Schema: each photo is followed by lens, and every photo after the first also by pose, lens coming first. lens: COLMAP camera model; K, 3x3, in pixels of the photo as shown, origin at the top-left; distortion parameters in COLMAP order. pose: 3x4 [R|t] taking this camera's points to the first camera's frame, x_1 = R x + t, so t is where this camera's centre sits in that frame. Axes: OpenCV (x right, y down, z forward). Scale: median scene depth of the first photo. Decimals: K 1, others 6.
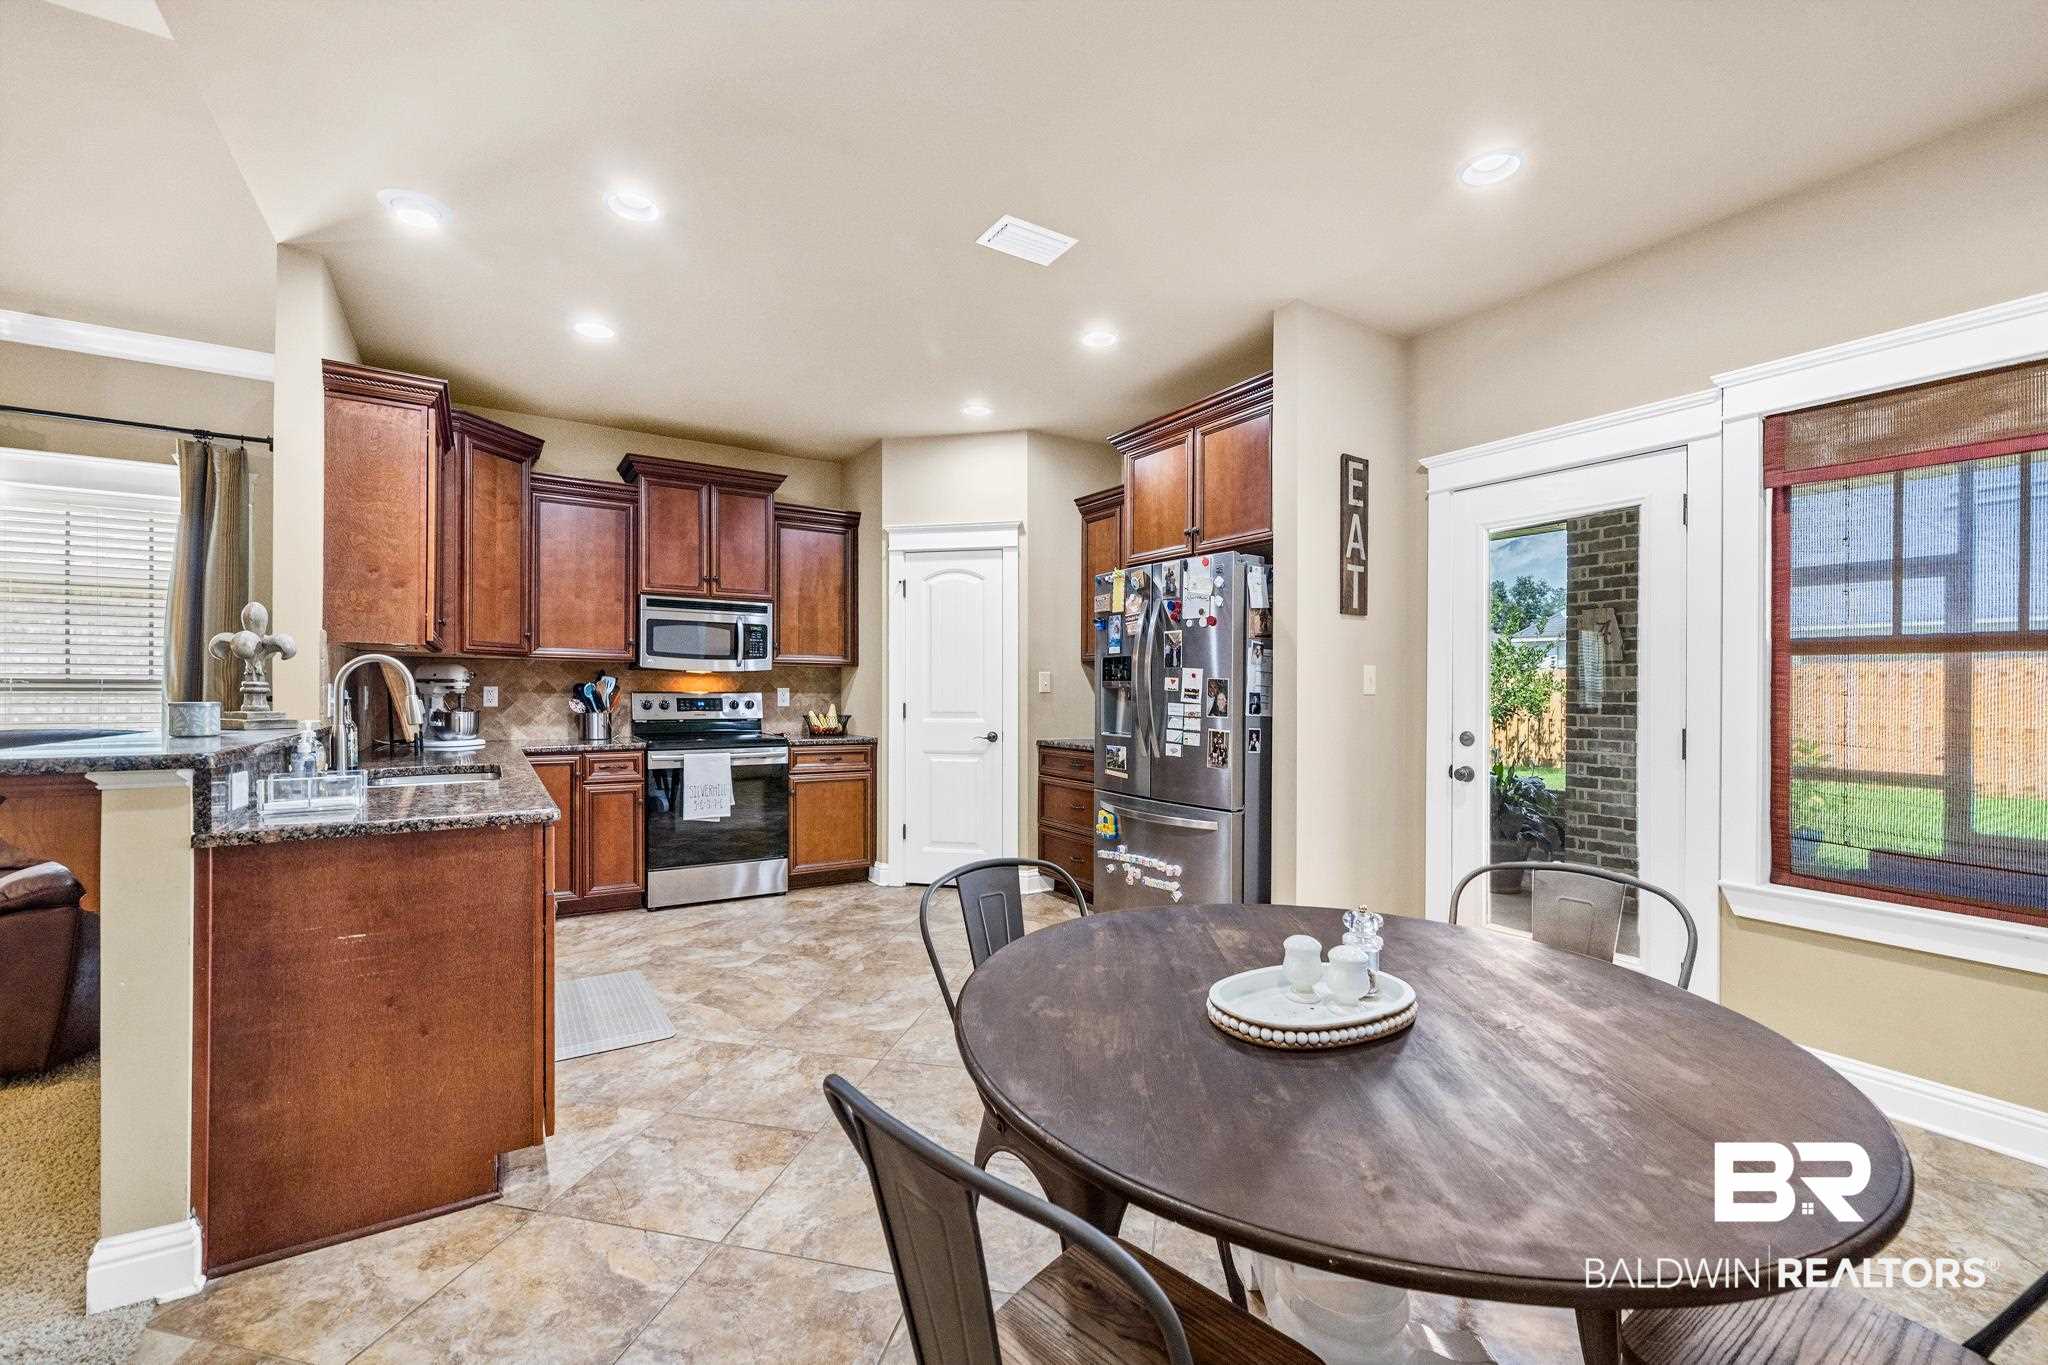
lens RADIAL K [[836.1, 0, 1008.5], [0, 836.1, 690.1], [0, 0, 1]] dist [-0.000371, 0.000060]
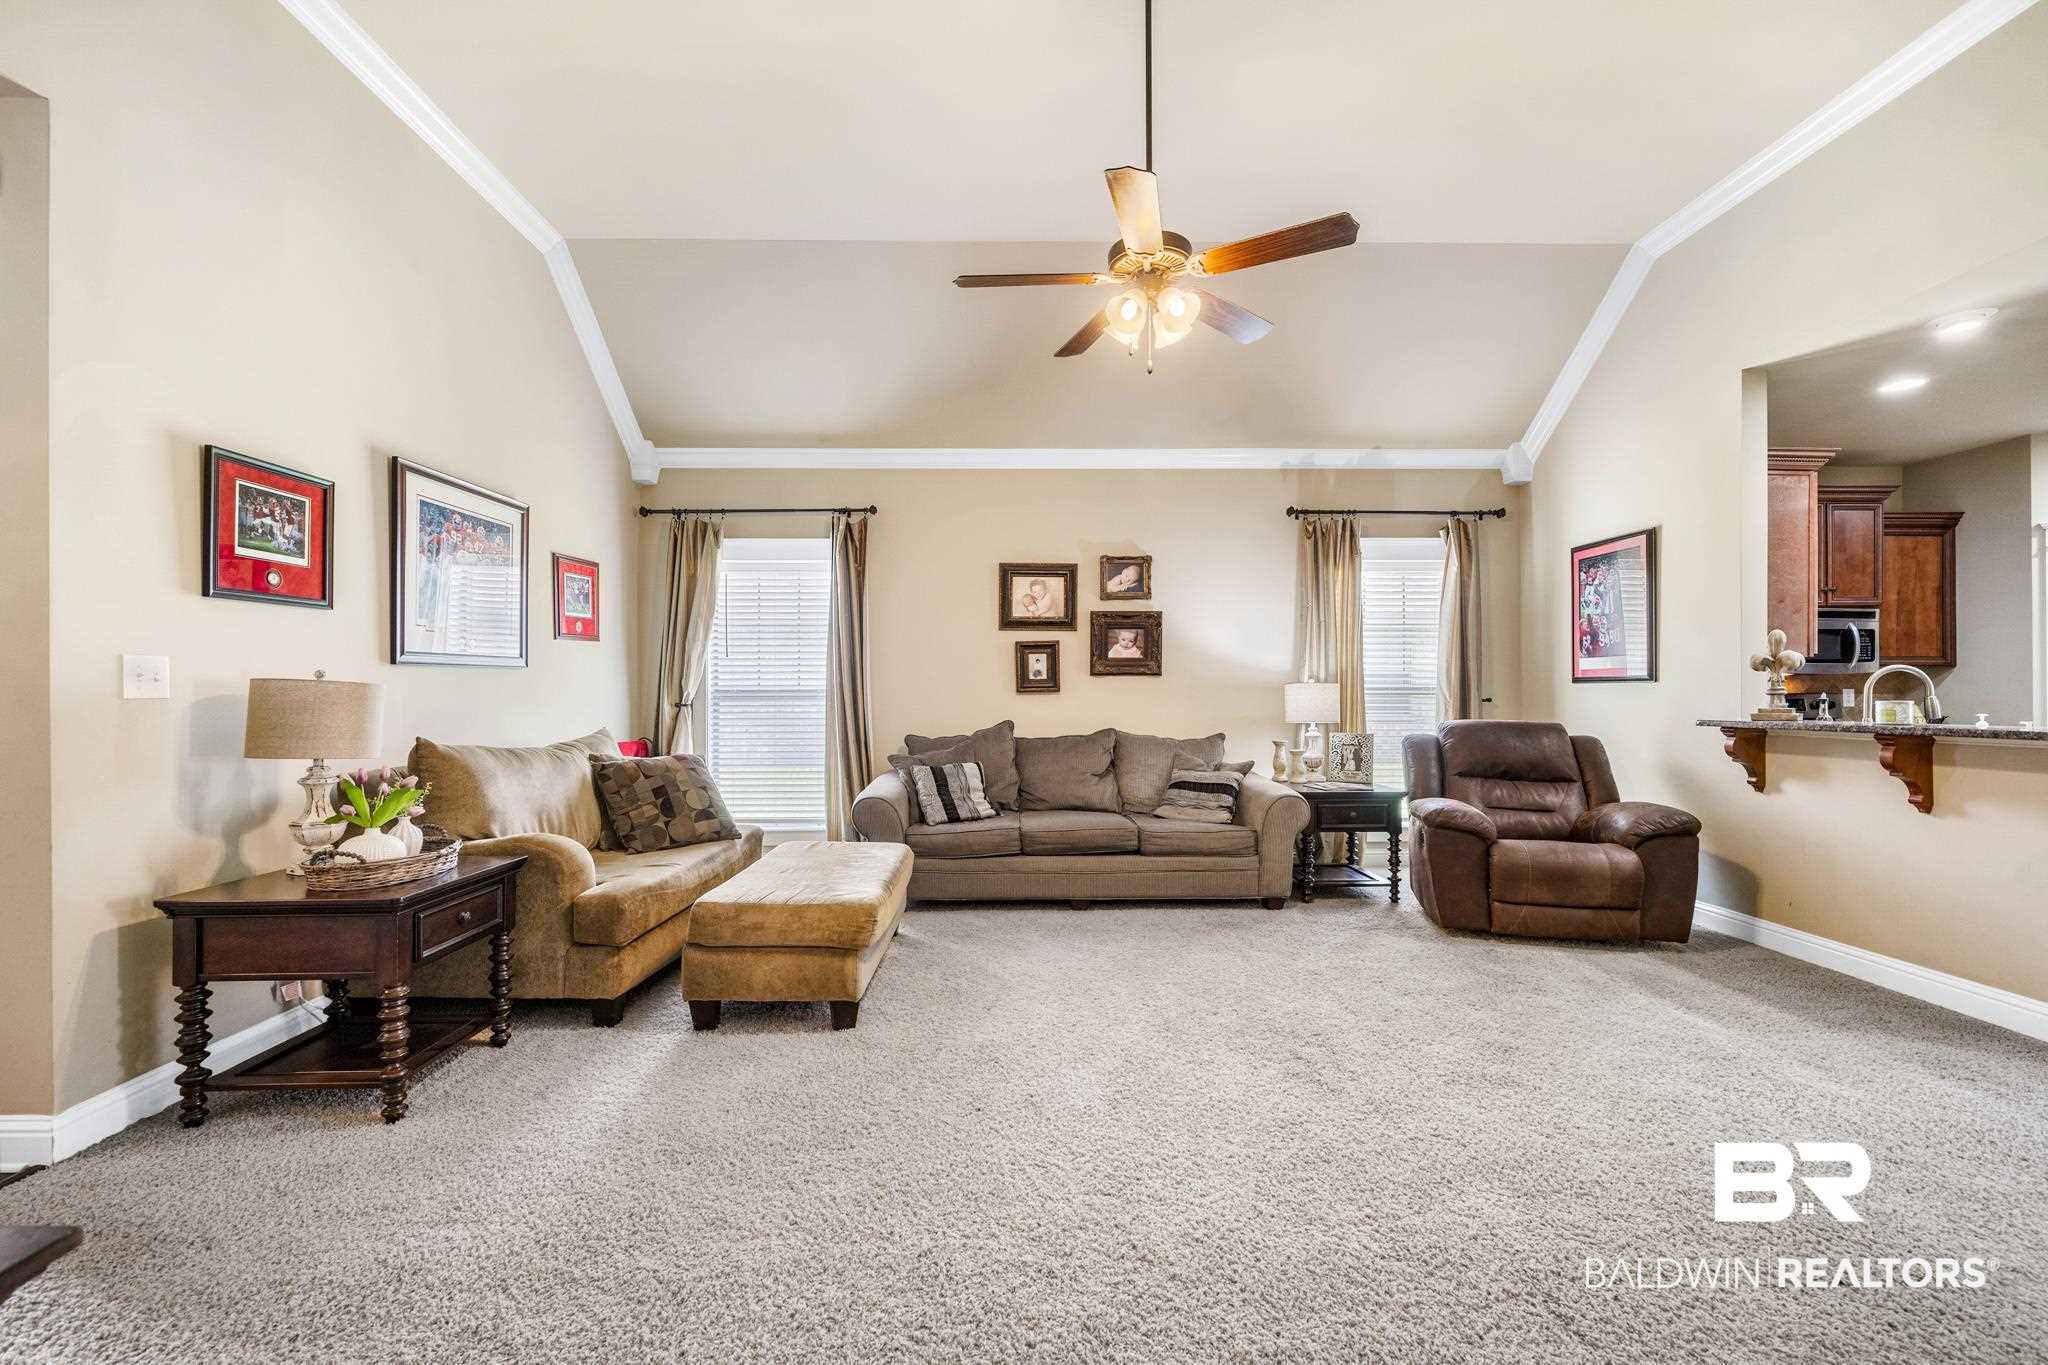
lens RADIAL K [[814.3, 0, 1020.1], [0, 814.3, 688.8], [0, 0, 1]] dist [-0.000082, -0.000104]
pose [[0.854522, -0.009621, -0.519327, -0.873511], [0.006505, 0.999948, -0.007821, -0.002917], [0.519375, 0.003305, 0.854540, -0.561425]]
